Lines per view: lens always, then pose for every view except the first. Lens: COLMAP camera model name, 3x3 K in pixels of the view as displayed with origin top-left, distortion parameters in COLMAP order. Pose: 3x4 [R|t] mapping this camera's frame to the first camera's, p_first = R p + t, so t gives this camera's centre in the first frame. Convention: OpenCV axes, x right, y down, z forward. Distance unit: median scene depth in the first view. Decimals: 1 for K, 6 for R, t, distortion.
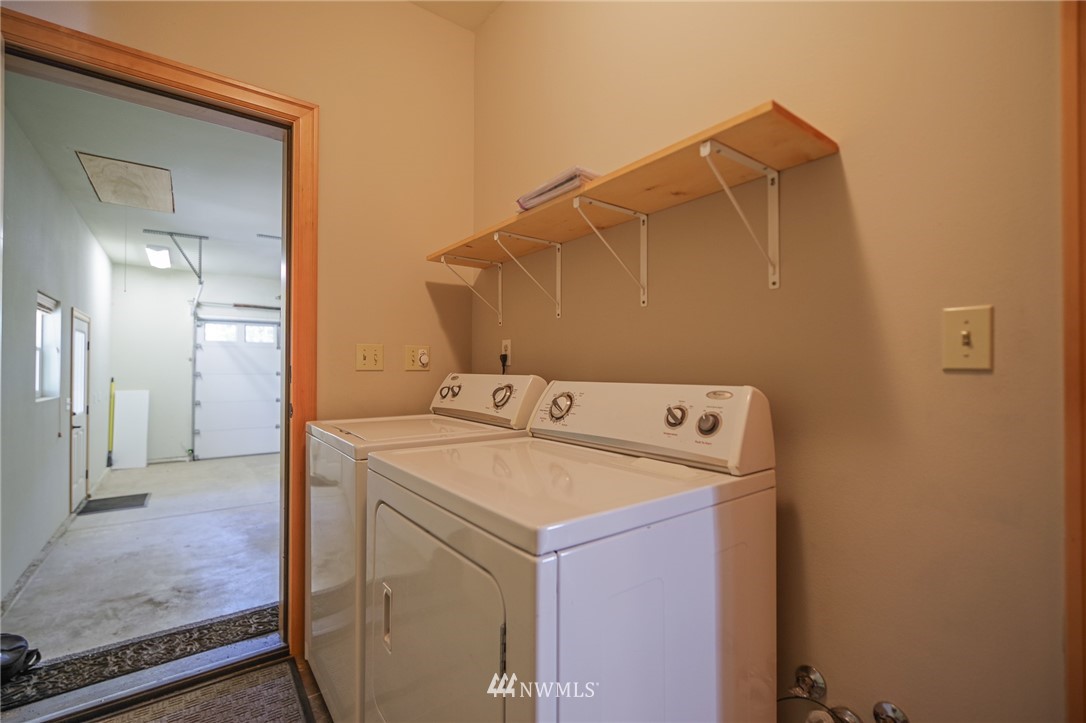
lens RADIAL K [[473.1, 0, 545.5], [0, 473.1, 365.8], [0, 0, 1]] dist [-0.000908, 0.000355]
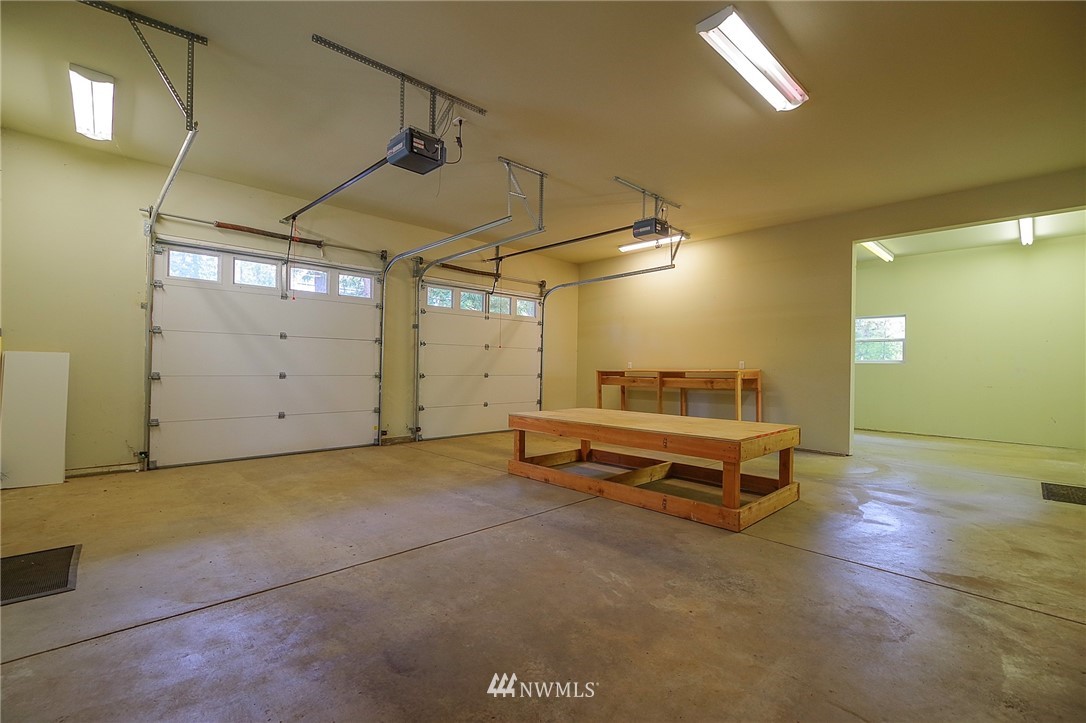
lens RADIAL K [[473.1, 0, 545.7], [0, 473.1, 363.5], [0, 0, 1]] dist [-0.000908, 0.000355]
pose [[0.994447, 0.011800, 0.104572, -0.294231], [-0.012007, 0.999927, 0.001345, 0.055037], [-0.104549, -0.002593, 0.994516, 0.333534]]
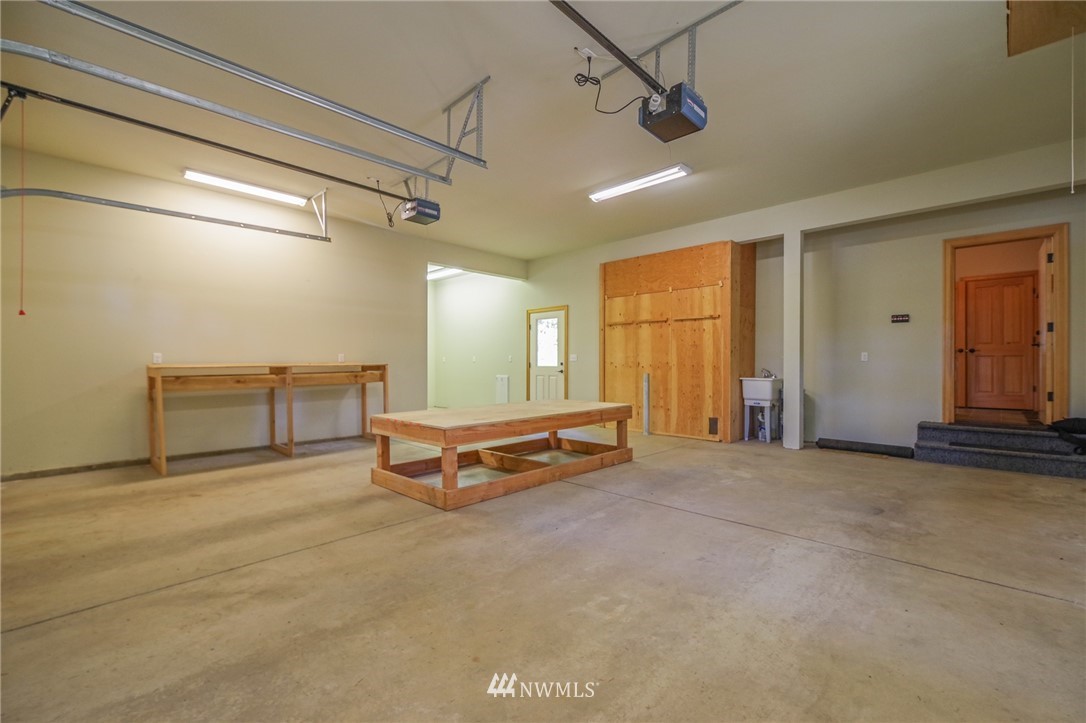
lens RADIAL K [[473.1, 0, 549.1], [0, 473.1, 360.6], [0, 0, 1]] dist [-0.000908, 0.000355]
pose [[-0.152705, 0.007086, 0.988246, -0.742291], [-0.005532, 0.999952, -0.008024, 0.063854], [-0.988256, -0.006693, -0.152658, 0.954810]]
